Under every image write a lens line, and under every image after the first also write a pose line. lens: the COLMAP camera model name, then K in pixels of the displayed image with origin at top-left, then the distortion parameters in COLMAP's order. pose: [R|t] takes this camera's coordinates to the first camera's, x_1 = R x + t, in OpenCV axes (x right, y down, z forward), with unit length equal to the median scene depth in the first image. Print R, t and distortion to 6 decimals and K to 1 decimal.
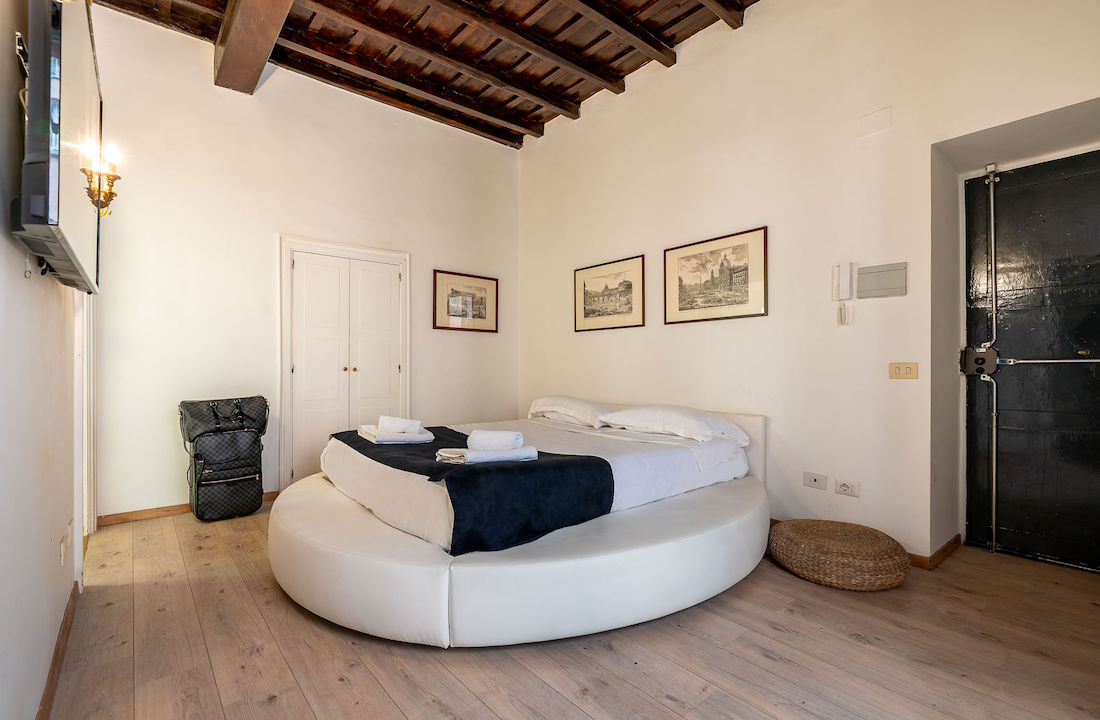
lens RADIAL K [[499.1, 0, 552.6], [0, 499.1, 365.0], [0, 0, 1]] dist [0.001625, -0.000020]
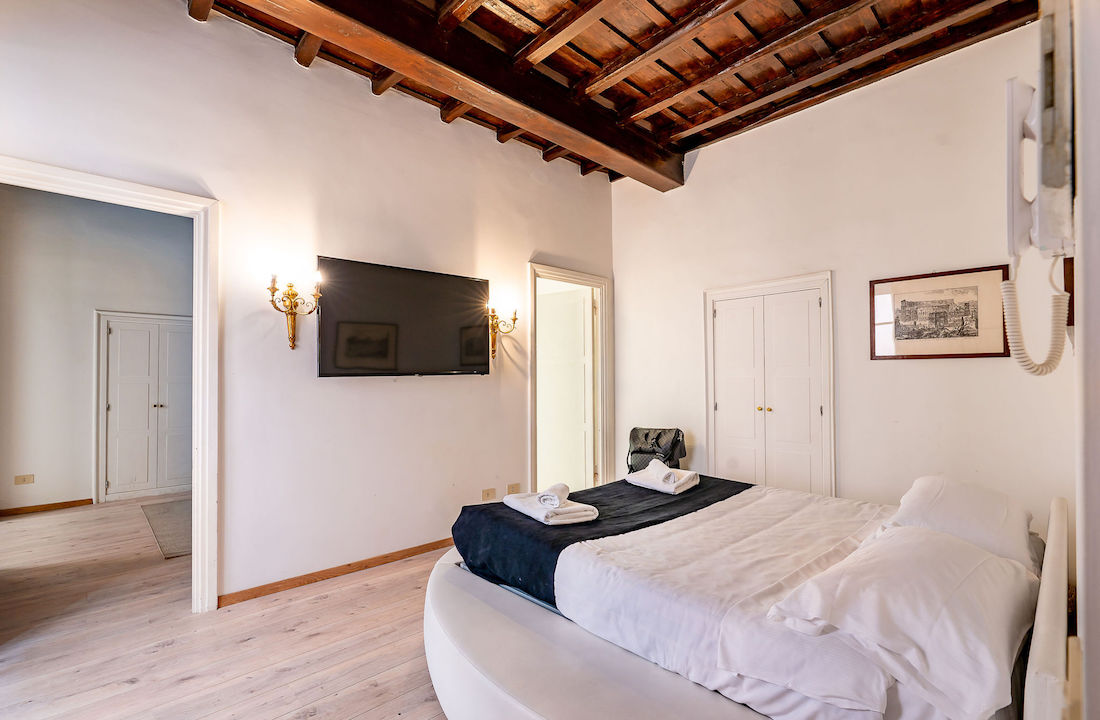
lens RADIAL K [[499.1, 0, 551.8], [0, 499.1, 365.8], [0, 0, 1]] dist [0.001625, -0.000020]
pose [[0.052593, -0.023782, -0.998333, 0.606825], [0.012457, 0.999654, -0.023157, -0.065209], [0.998538, -0.011219, 0.052871, 0.598176]]
